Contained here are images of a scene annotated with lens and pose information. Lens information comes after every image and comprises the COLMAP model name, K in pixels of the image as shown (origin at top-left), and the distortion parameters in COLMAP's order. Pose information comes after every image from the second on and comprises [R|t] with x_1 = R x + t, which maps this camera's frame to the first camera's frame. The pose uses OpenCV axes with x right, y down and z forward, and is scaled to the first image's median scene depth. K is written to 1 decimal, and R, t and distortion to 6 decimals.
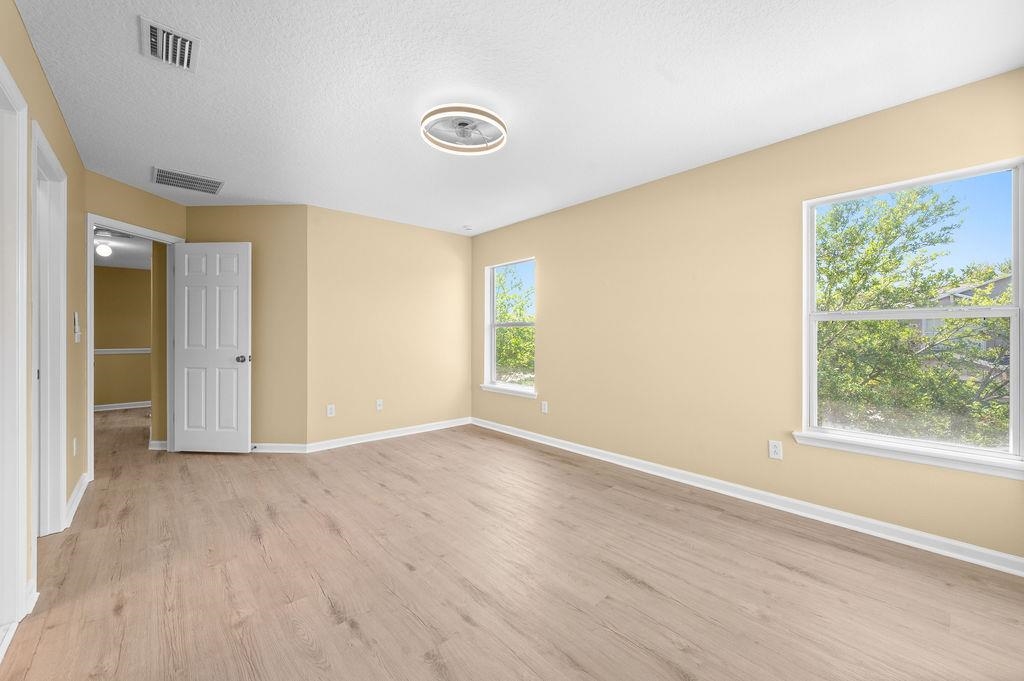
lens RADIAL K [[405.7, 0, 511.9], [0, 405.7, 335.3], [0, 0, 1]] dist [-0.000676, 0.000299]
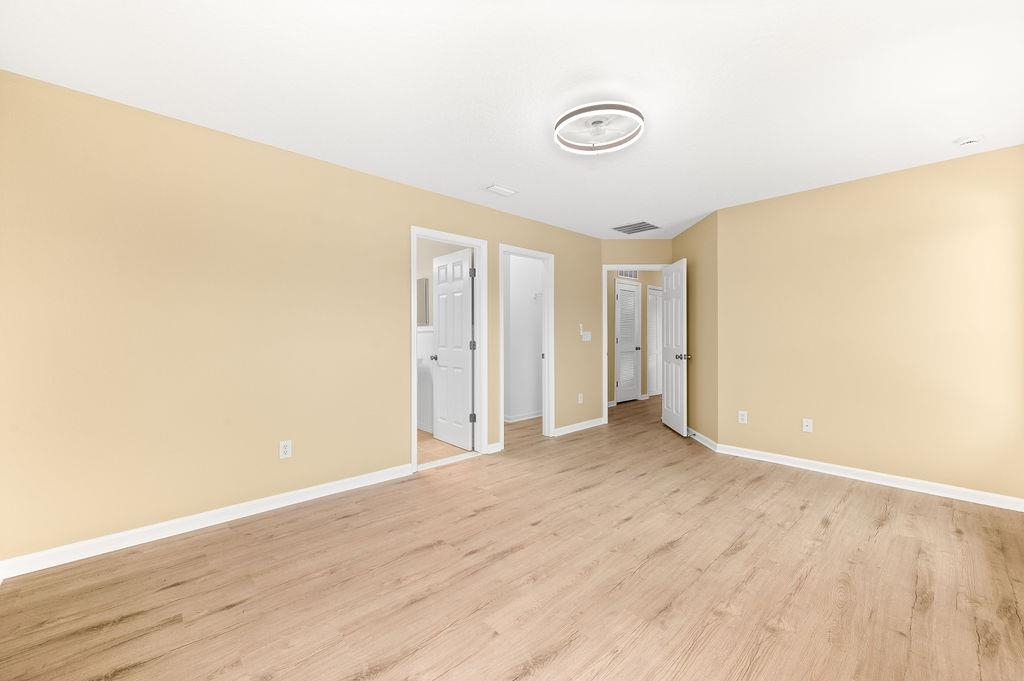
lens RADIAL K [[405.7, 0, 511.9], [0, 405.7, 335.3], [0, 0, 1]] dist [-0.000676, 0.000299]
pose [[0.027679, -0.001050, -0.999616, 0.823286], [-0.000752, 0.999999, -0.001071, -0.004774], [0.999617, 0.000781, 0.027678, 0.738280]]
